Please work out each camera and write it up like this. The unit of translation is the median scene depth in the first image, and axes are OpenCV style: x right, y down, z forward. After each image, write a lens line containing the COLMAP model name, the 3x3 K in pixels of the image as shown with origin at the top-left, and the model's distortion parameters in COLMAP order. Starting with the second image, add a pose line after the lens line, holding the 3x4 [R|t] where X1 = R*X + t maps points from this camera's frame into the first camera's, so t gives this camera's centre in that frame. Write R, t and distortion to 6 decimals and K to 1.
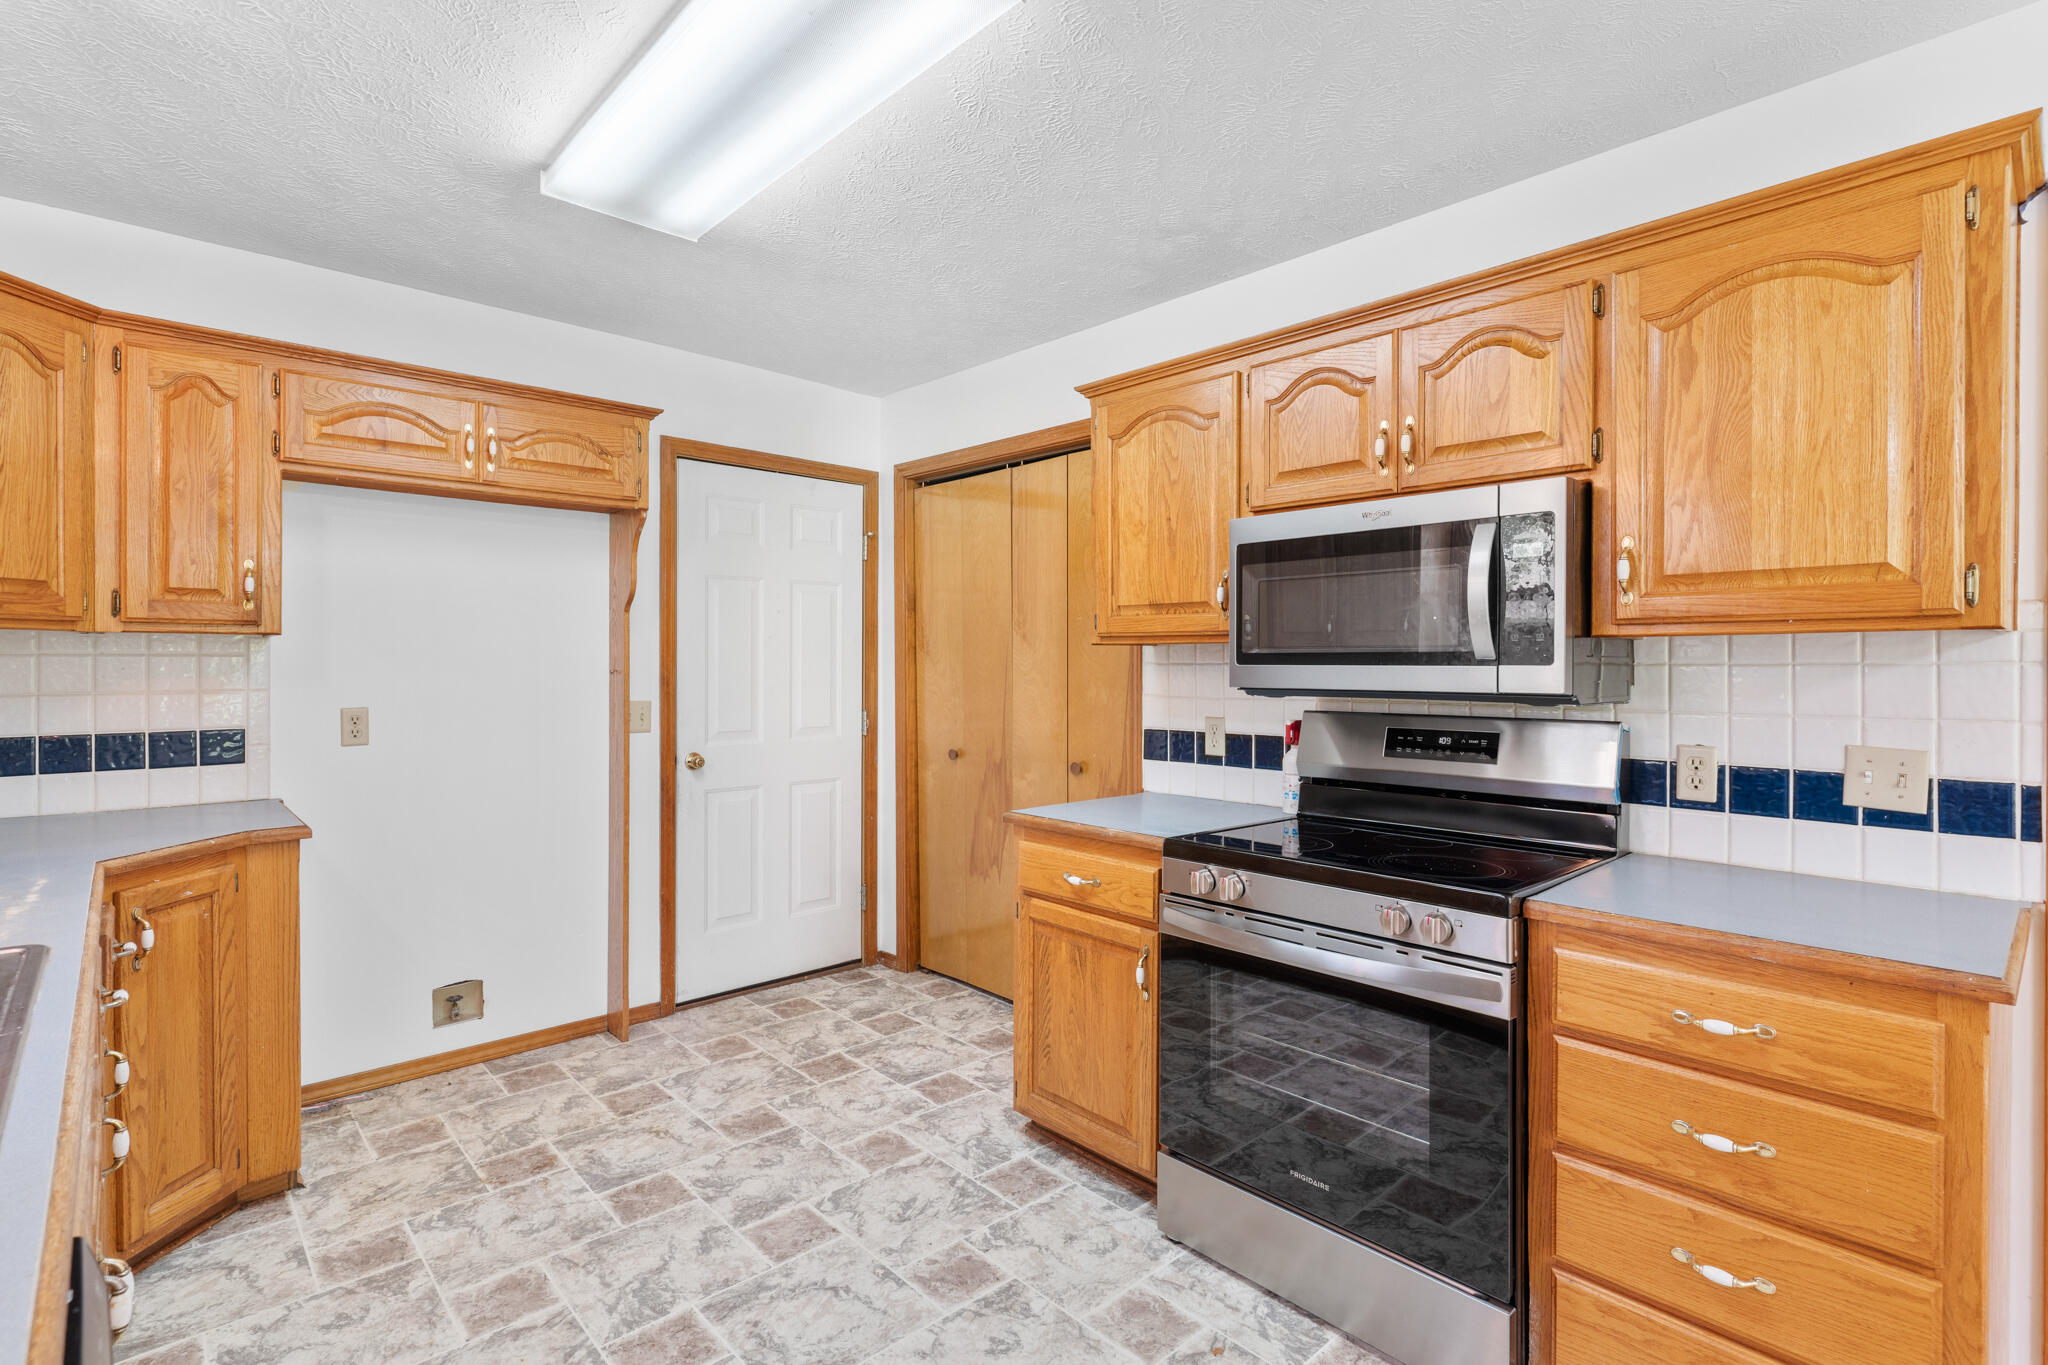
lens RADIAL K [[974.1, 0, 1008.4], [0, 974.1, 673.1], [0, 0, 1]] dist [0.000682, 0.000921]
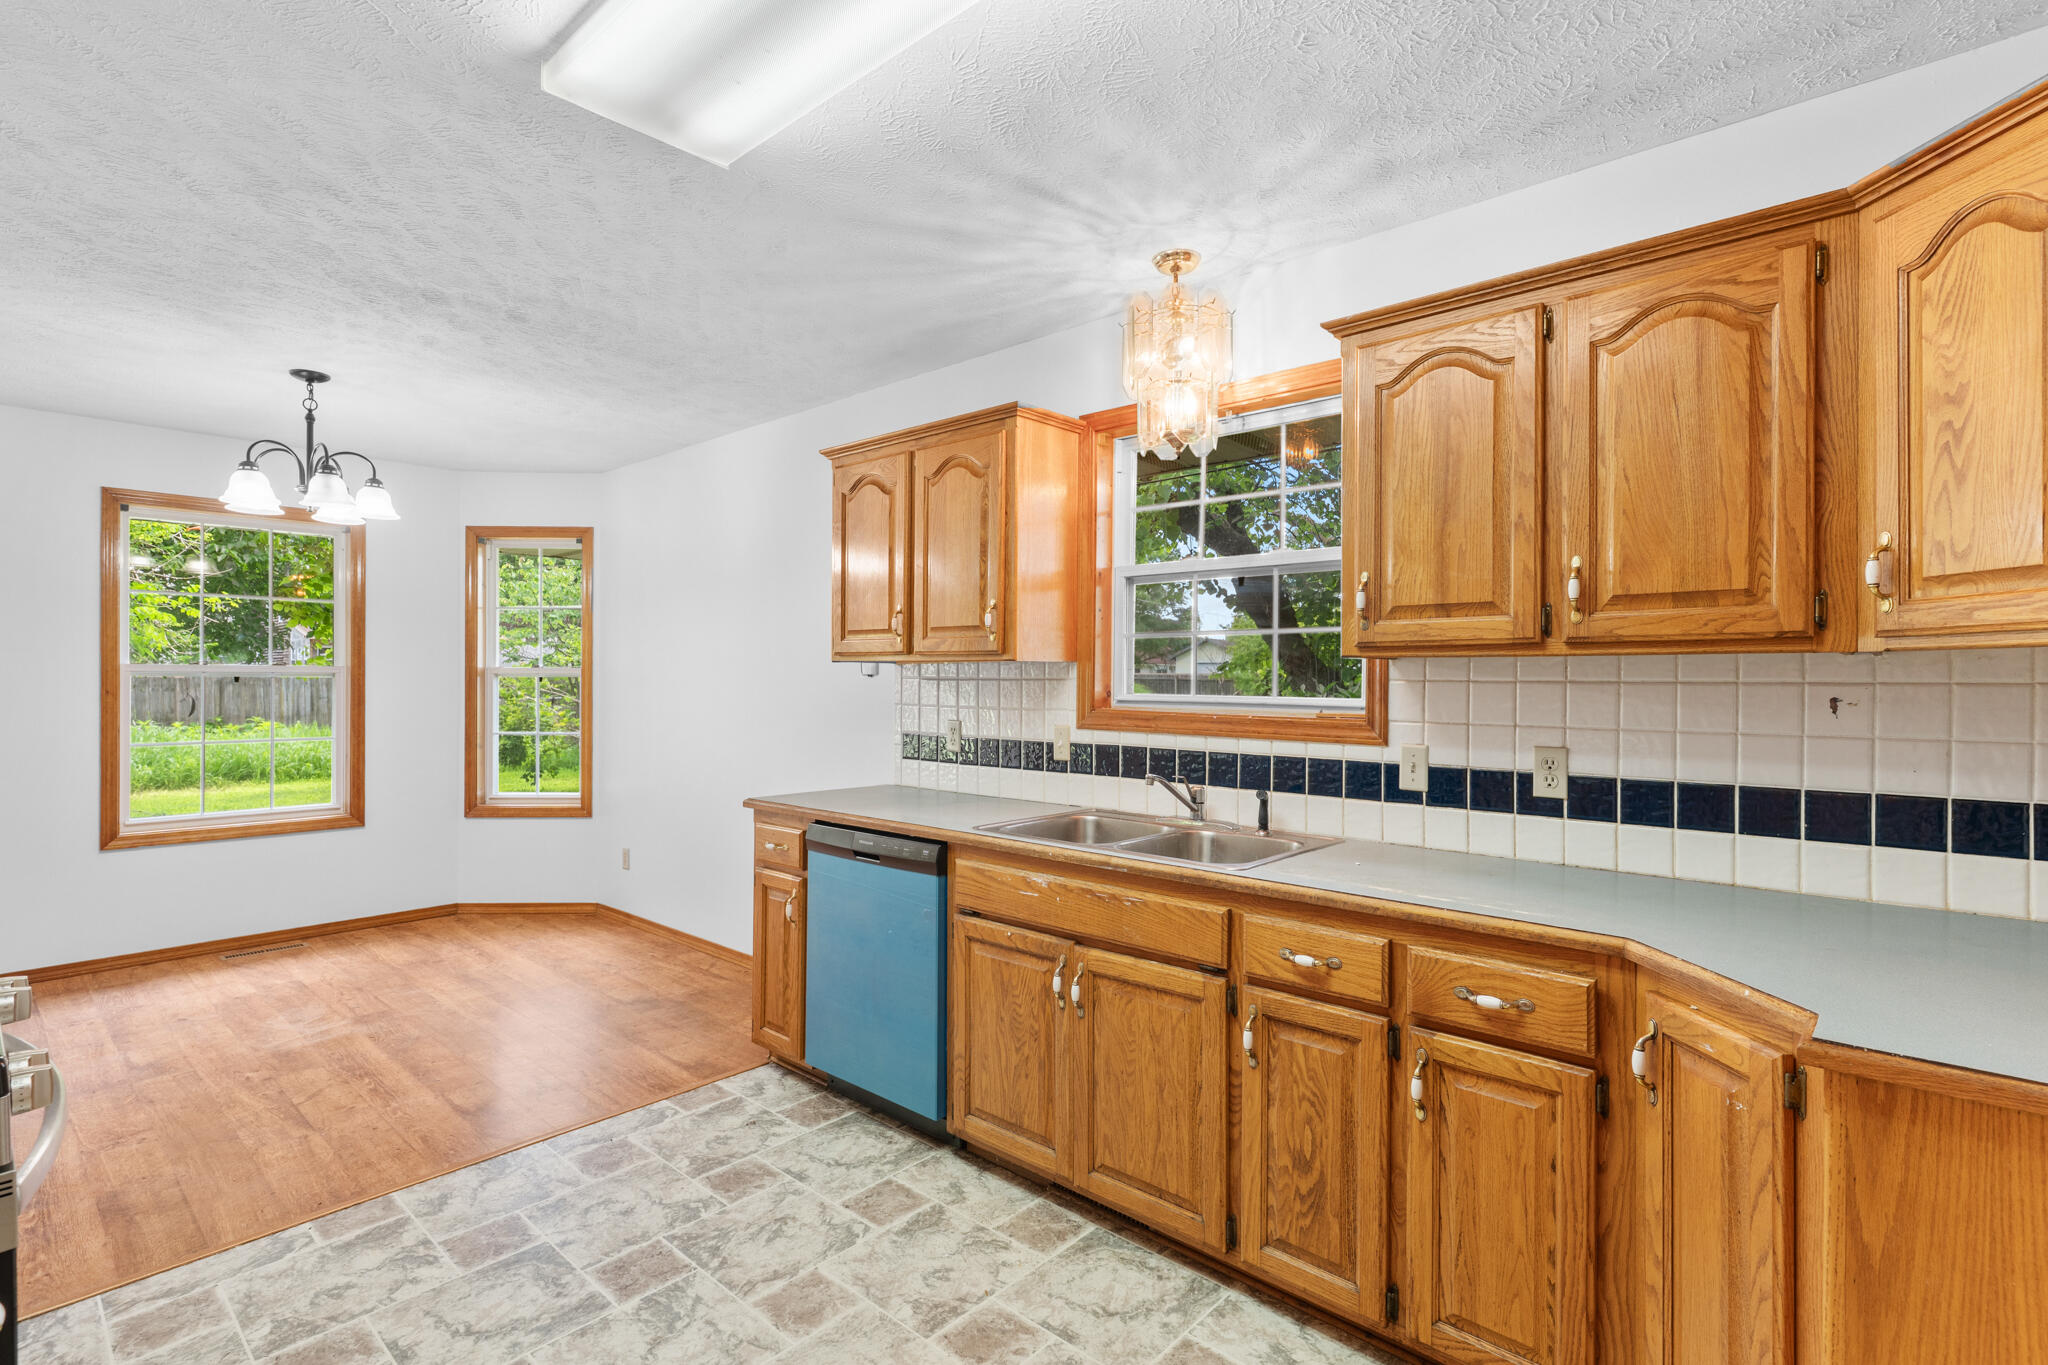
lens RADIAL K [[974.1, 0, 1027.7], [0, 974.1, 681.6], [0, 0, 1]] dist [0.000682, 0.000921]
pose [[0.995848, 0.001748, 0.091015, -0.247595], [-0.001093, 0.999973, -0.007248, -0.003999], [-0.091025, 0.007118, 0.995823, 0.275142]]
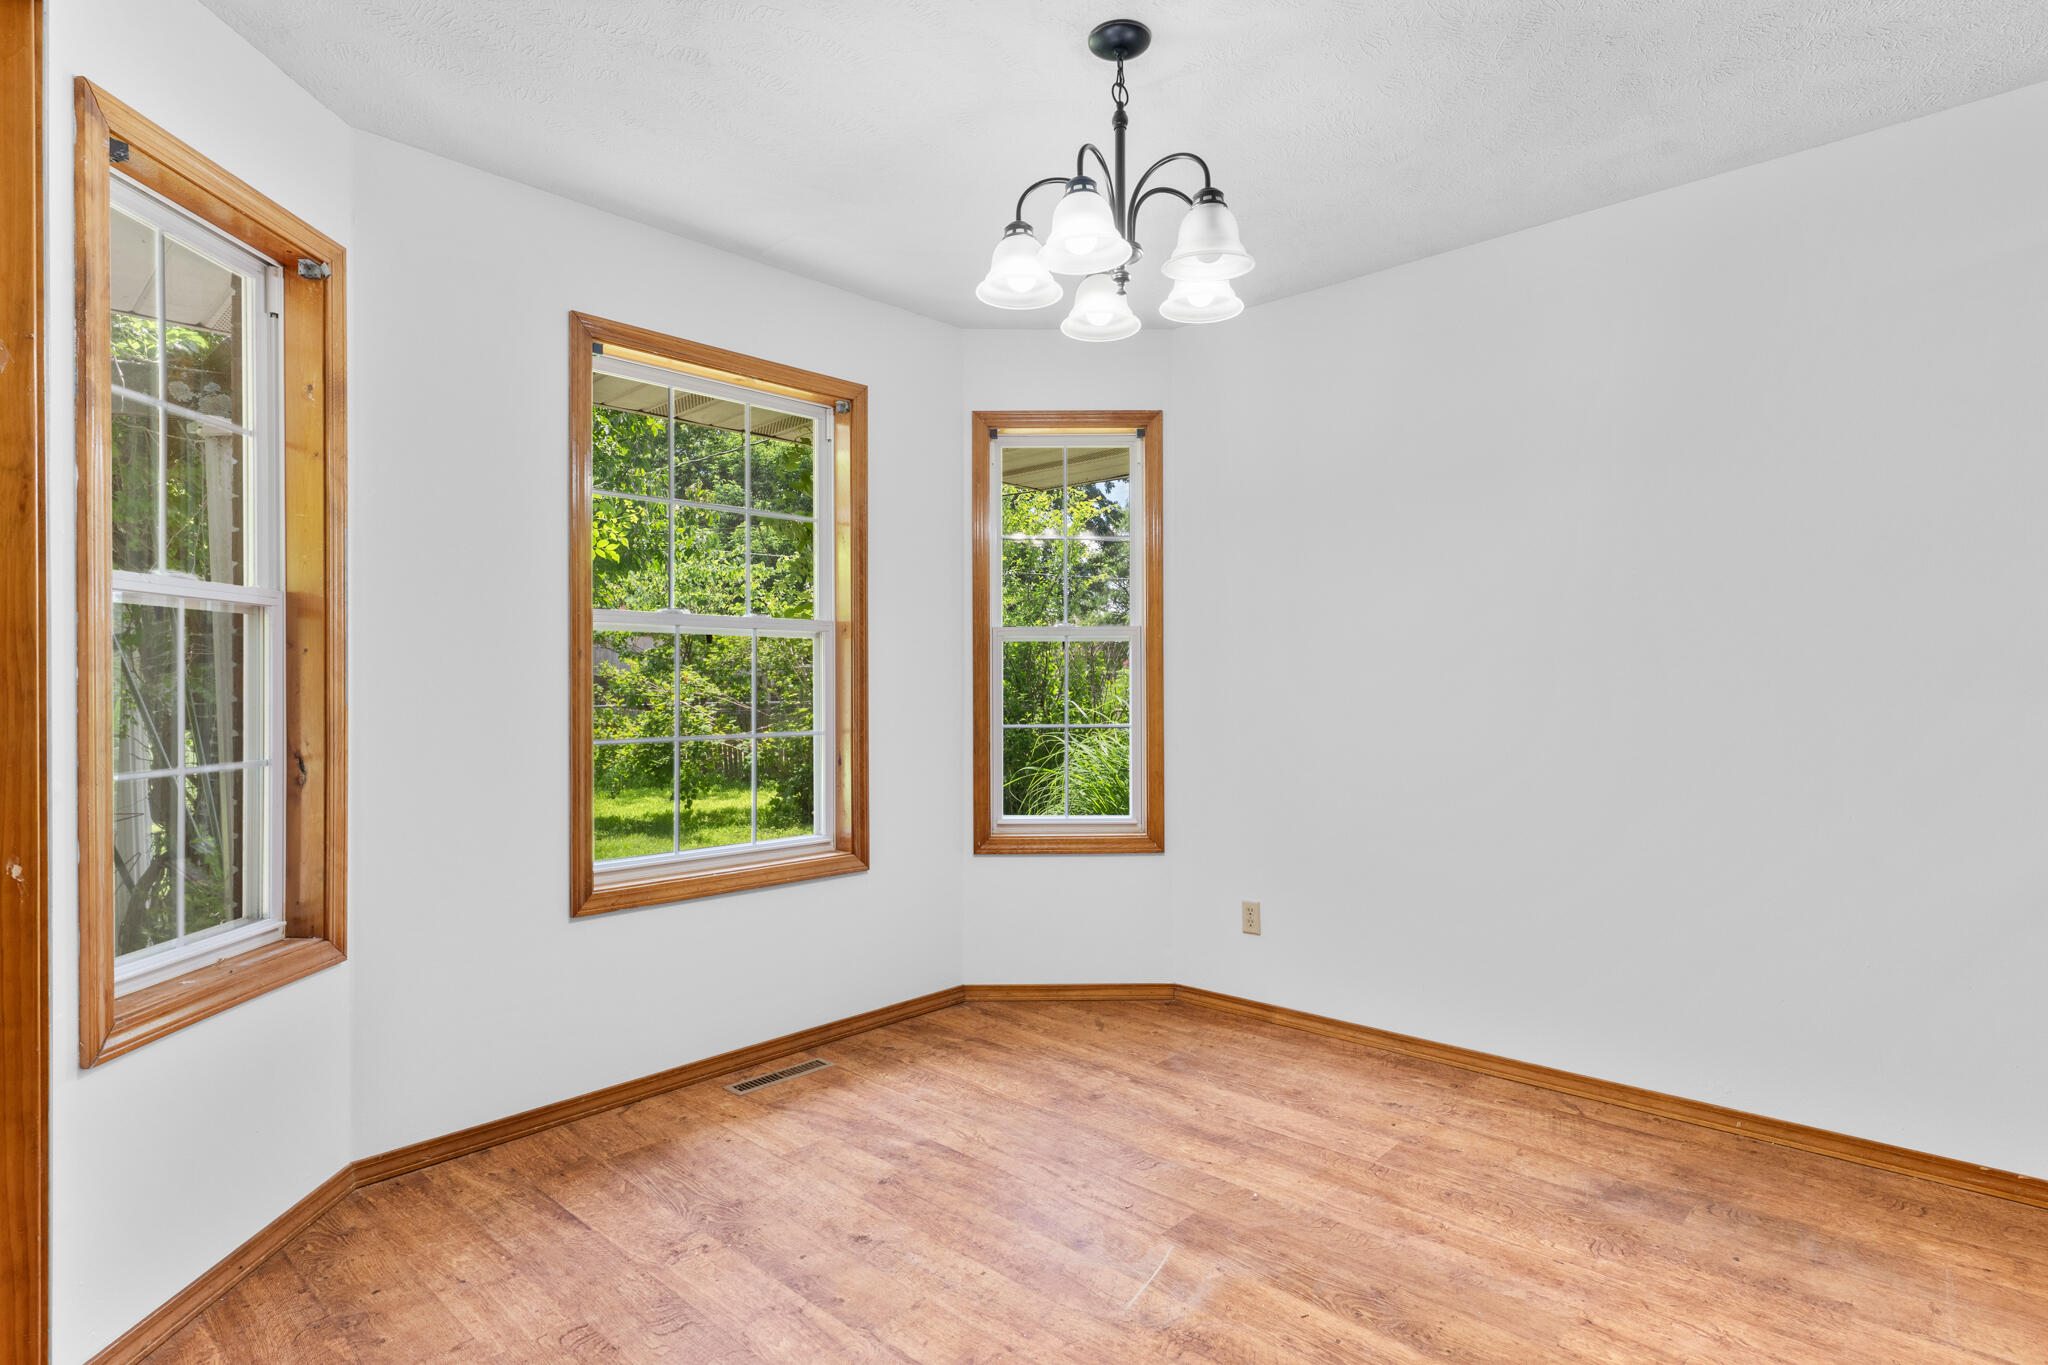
lens RADIAL K [[1071.6, 0, 1032.8], [0, 1071.6, 679.5], [0, 0, 1]] dist [0.000451, 0.000874]
pose [[0.997515, -0.006505, 0.070151, -0.859263], [0.007620, 0.999849, -0.015629, 0.028628], [-0.070038, 0.016125, 0.997414, 0.675862]]
